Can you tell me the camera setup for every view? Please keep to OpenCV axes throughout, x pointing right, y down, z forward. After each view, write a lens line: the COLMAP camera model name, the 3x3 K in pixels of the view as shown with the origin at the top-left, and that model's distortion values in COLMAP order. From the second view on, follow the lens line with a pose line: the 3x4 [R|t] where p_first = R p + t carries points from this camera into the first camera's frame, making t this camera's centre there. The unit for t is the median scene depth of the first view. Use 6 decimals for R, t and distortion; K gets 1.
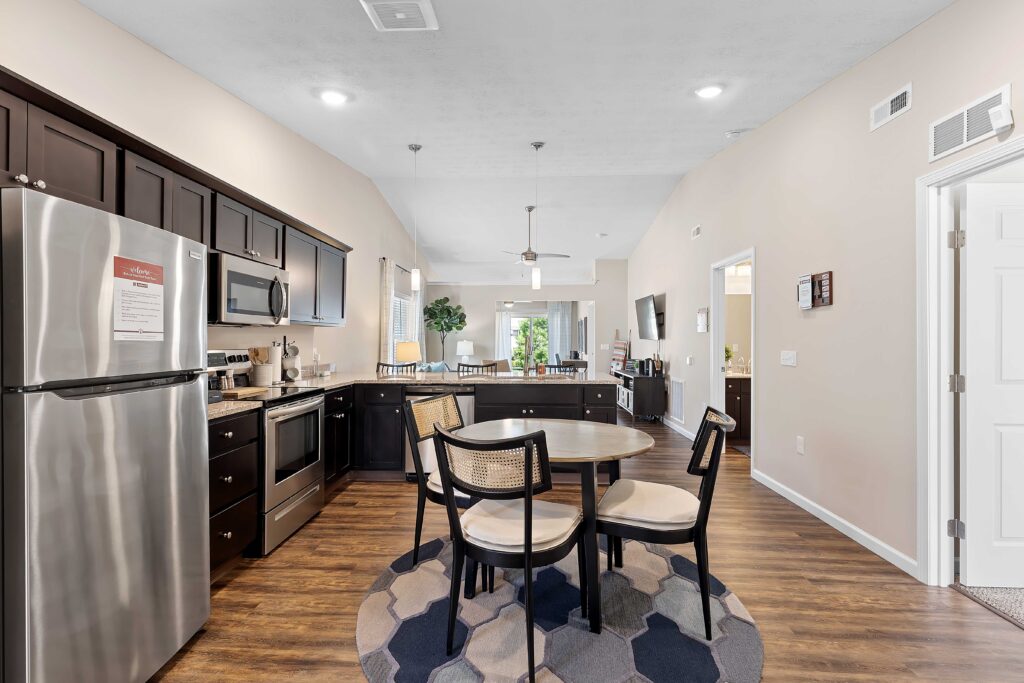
lens RADIAL K [[463.9, 0, 508.6], [0, 463.9, 338.5], [0, 0, 1]] dist [-0.020897, -0.000097]
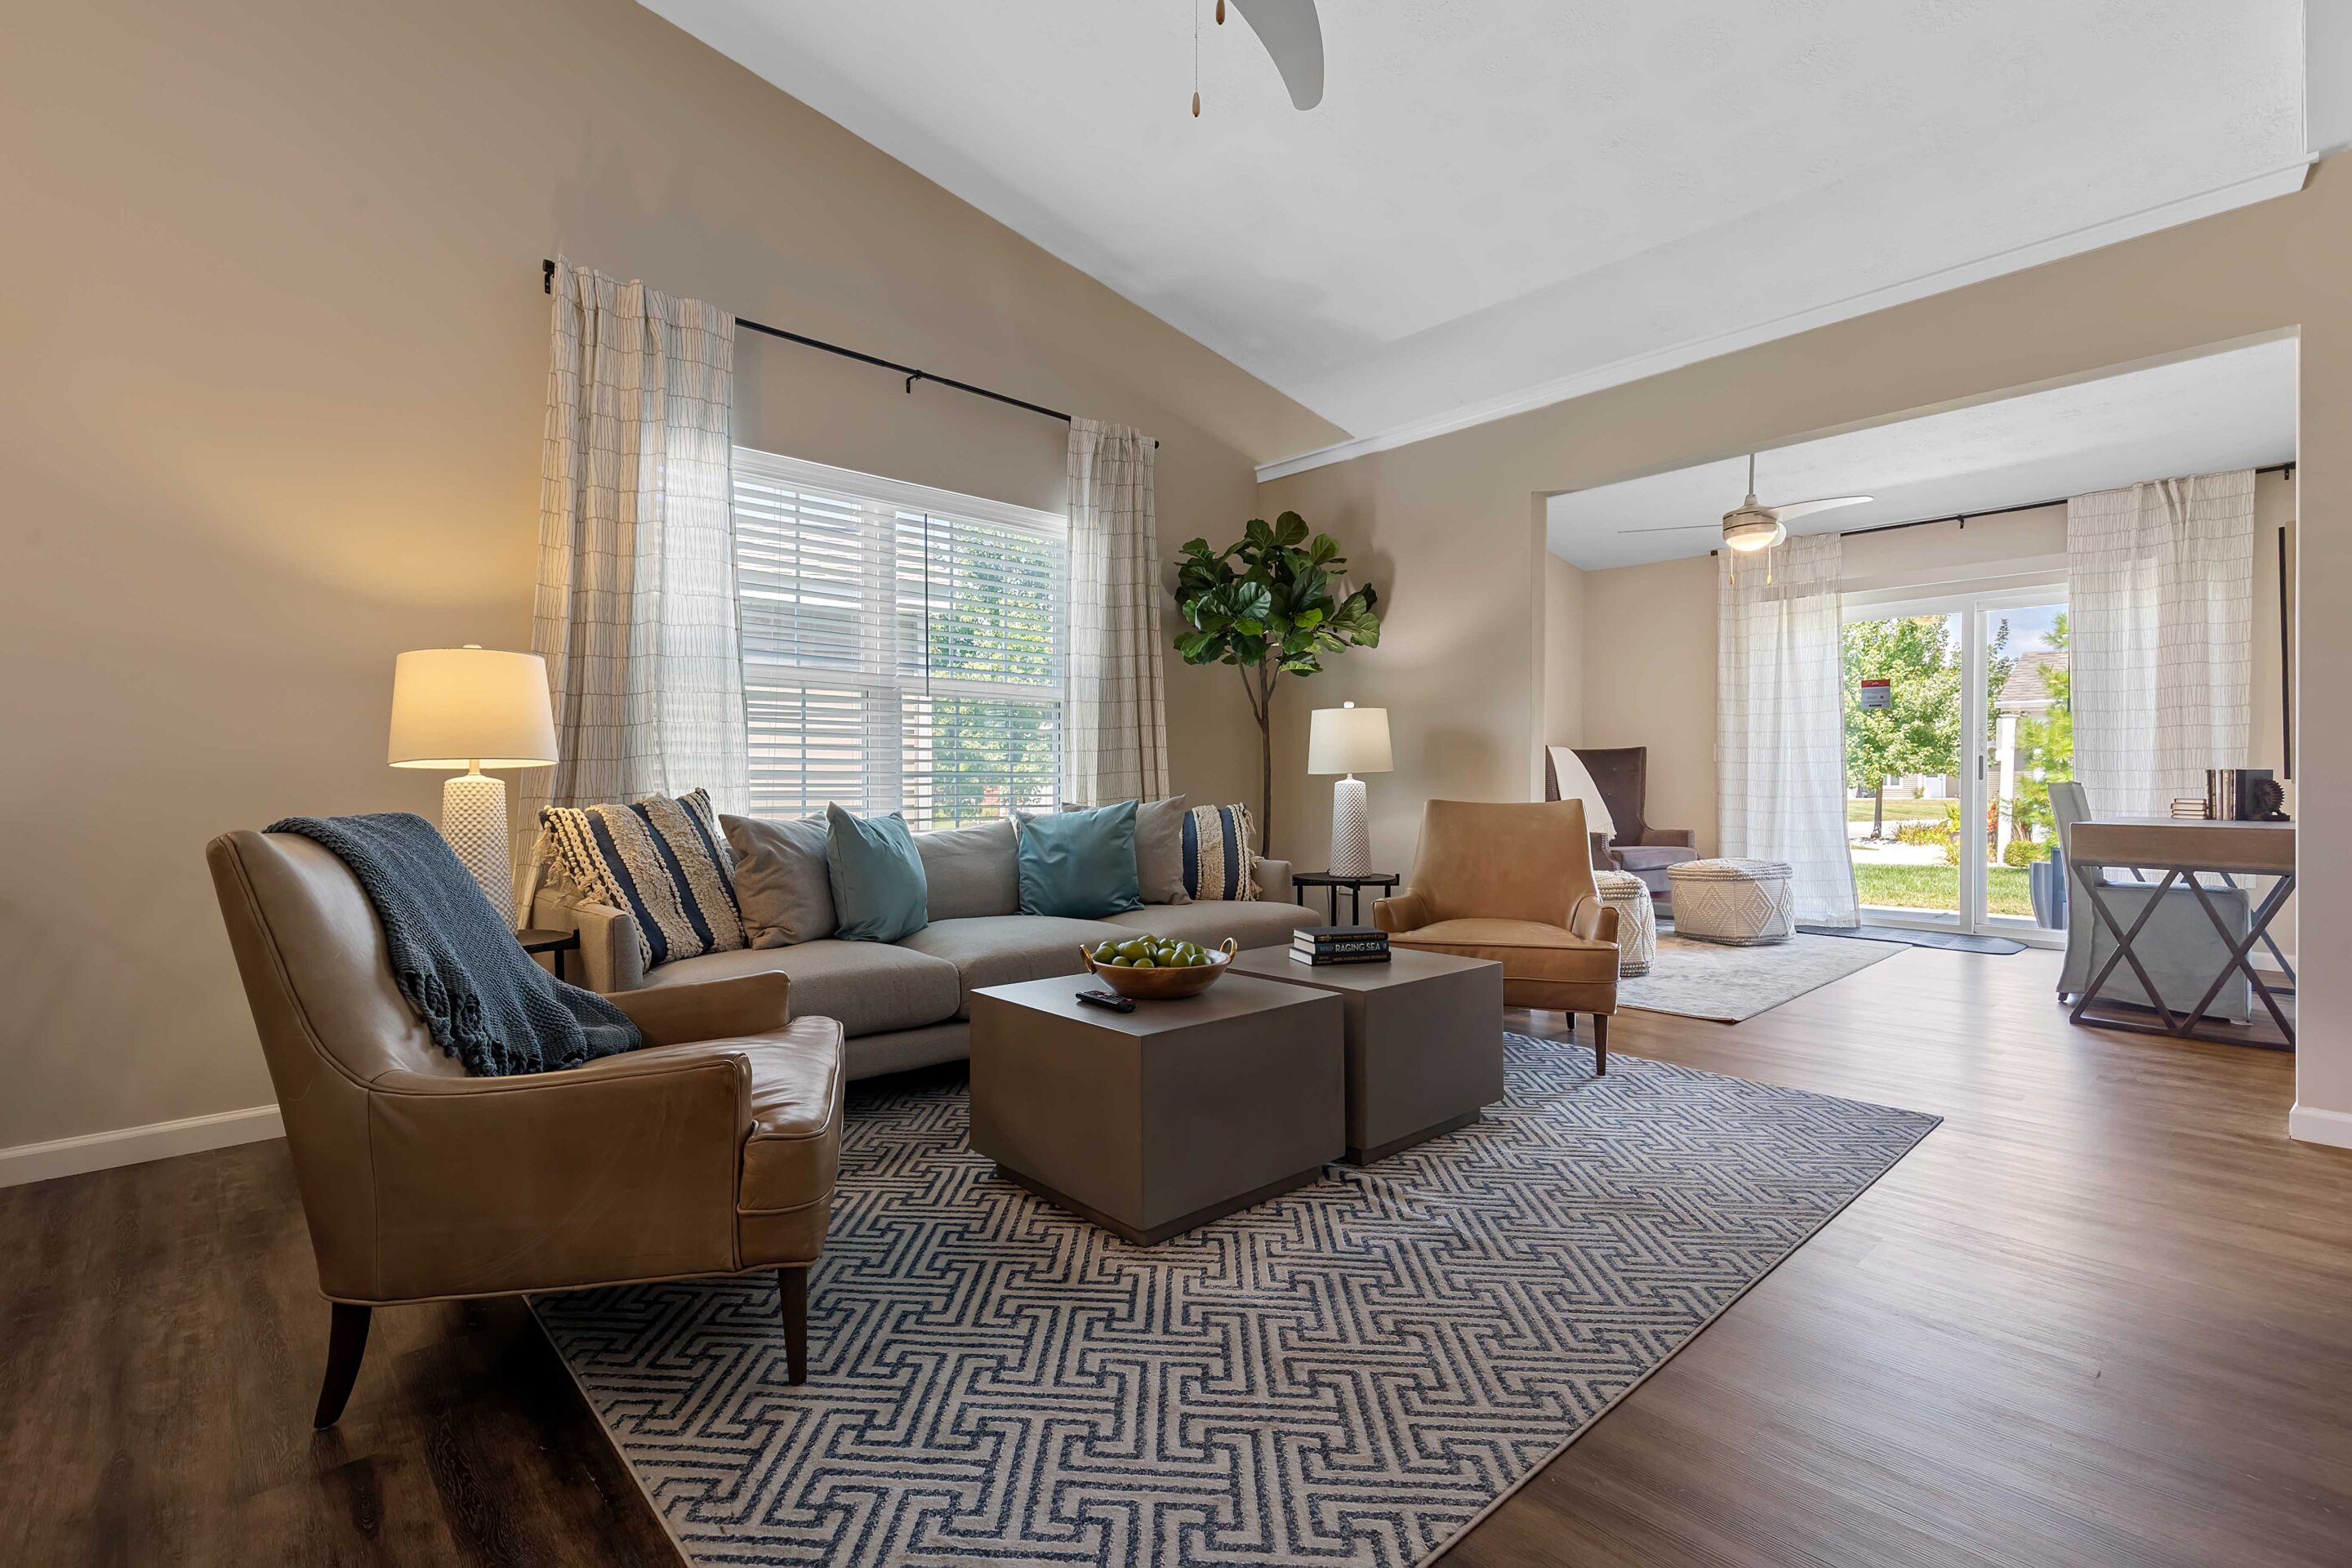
lens RADIAL K [[1050.8, 0, 1165.8], [0, 1050.8, 784.6], [0, 0, 1]] dist [0.003767, 0.000236]
pose [[0.702593, -0.002299, -0.711588, 0.356590], [0.004848, 0.999987, 0.001556, 0.077358], [0.711575, -0.004543, 0.702595, 1.211951]]
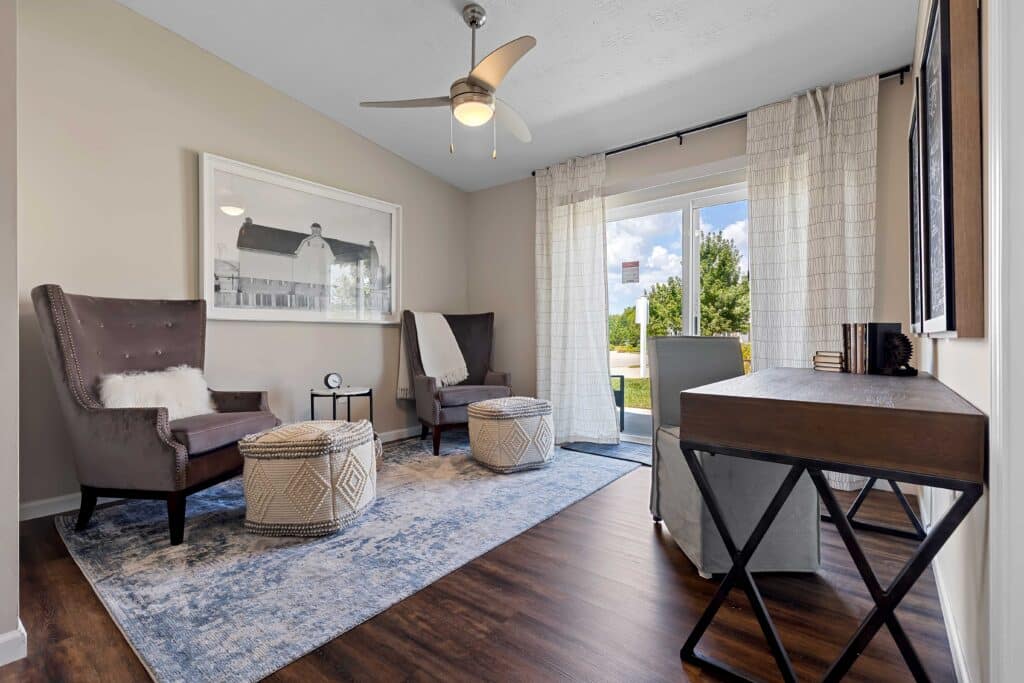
lens RADIAL K [[457.5, 0, 507.6], [0, 457.5, 341.8], [0, 0, 1]] dist [0.003767, 0.000236]
pose [[0.796990, -0.002927, -0.603985, 0.348270], [0.010526, 0.999904, 0.009043, 0.079794], [0.603900, -0.013565, 0.796944, 2.024374]]
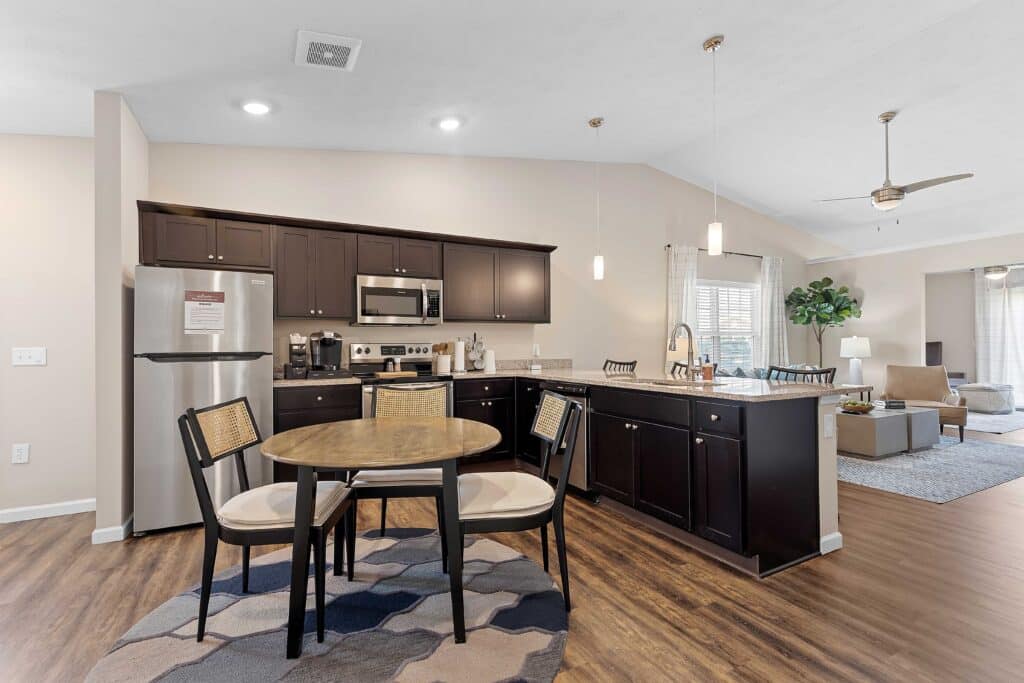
lens RADIAL K [[457.5, 0, 507.6], [0, 457.5, 341.8], [0, 0, 1]] dist [0.003767, 0.000236]
pose [[0.494969, -0.012630, -0.868819, 0.488850], [0.012375, 0.999895, -0.007485, 0.022347], [0.868823, -0.007047, 0.495073, 0.398940]]
